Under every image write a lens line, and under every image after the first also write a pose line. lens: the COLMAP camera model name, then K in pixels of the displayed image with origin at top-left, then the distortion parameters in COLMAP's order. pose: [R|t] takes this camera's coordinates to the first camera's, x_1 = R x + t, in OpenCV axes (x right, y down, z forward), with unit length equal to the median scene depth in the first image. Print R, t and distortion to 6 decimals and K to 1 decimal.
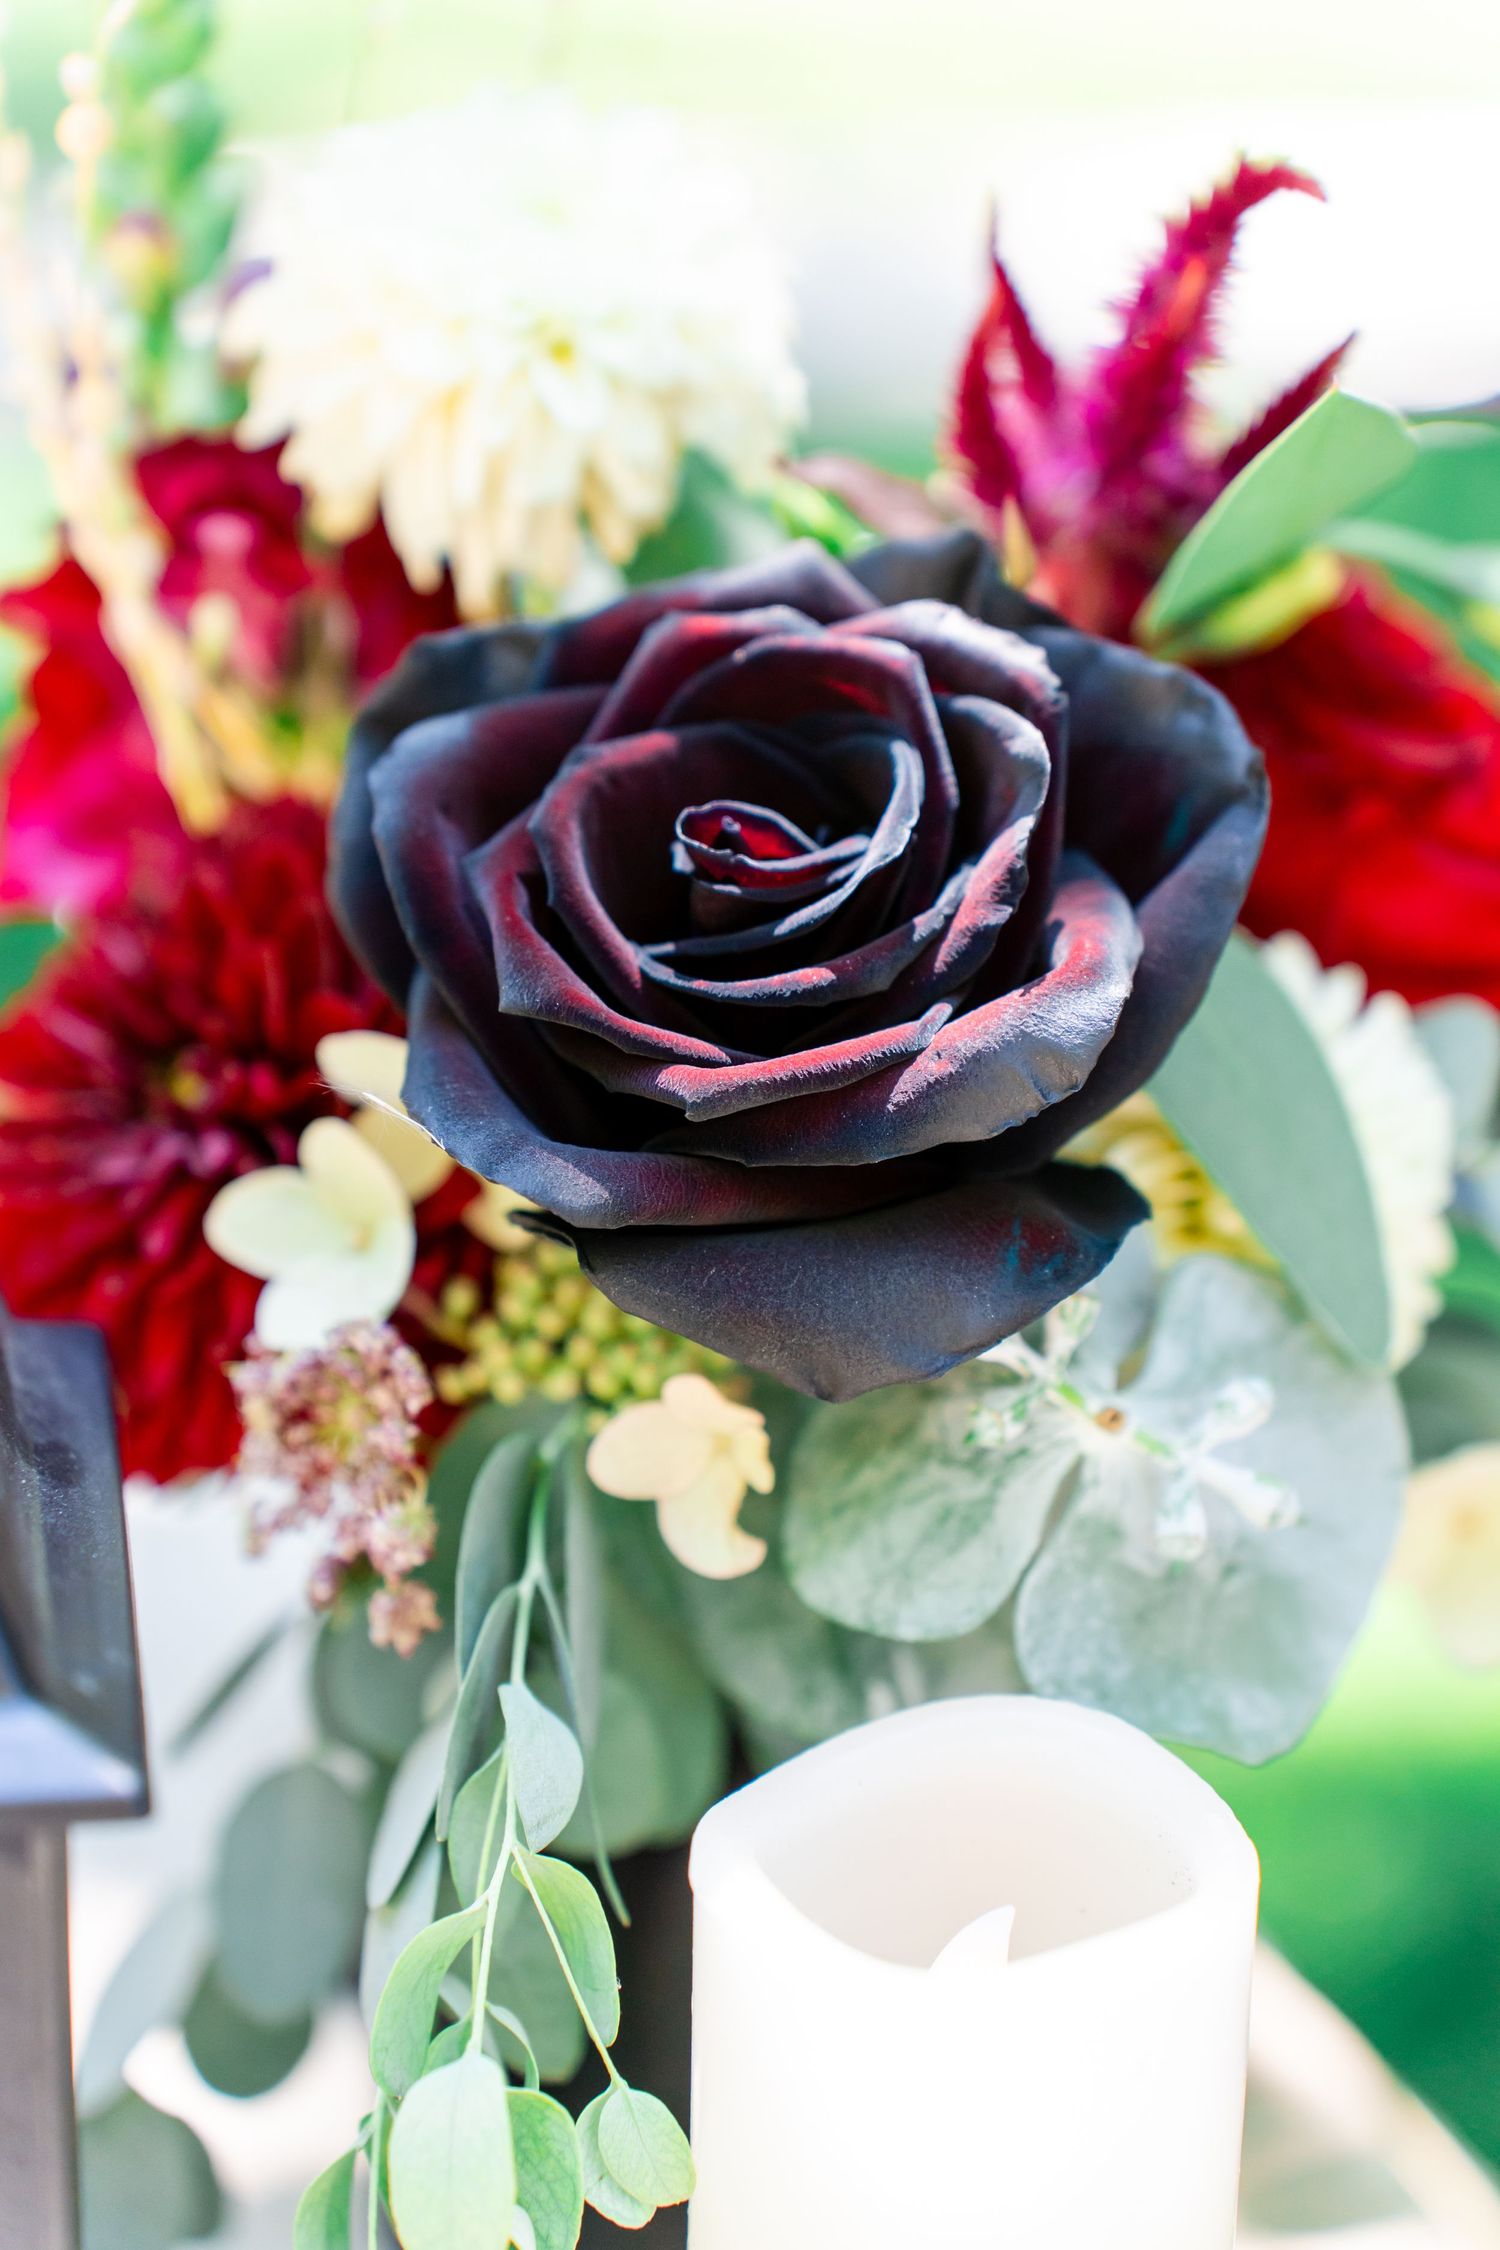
lens RADIAL K [[4781.8, 0, 750.0], [0, 4781.8, 1125.0], [0, 0, 1]] dist [-0.071542, -0.101534]
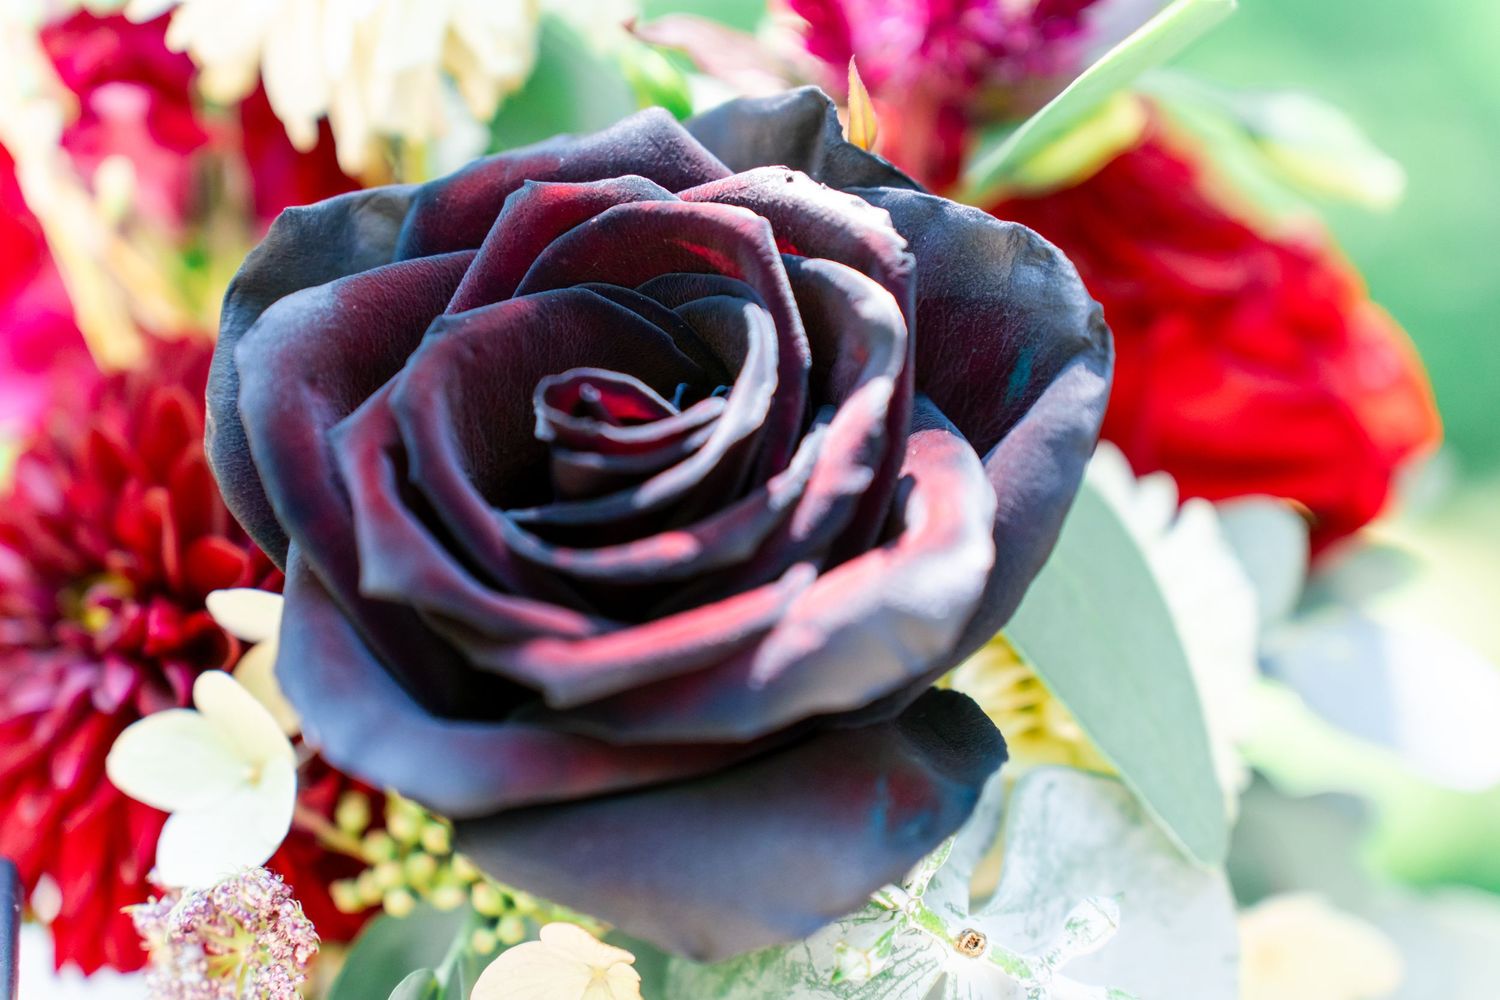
lens RADIAL K [[3132.1, 0, 750.0], [0, 3132.1, 500.0], [0, 0, 1]] dist [-0.024043, 0.212341]
pose [[0.998883, -0.027511, 0.038406, 0.003749], [0.026535, 0.999318, 0.025698, -0.054858], [-0.039087, -0.024650, 0.998932, 0.322456]]
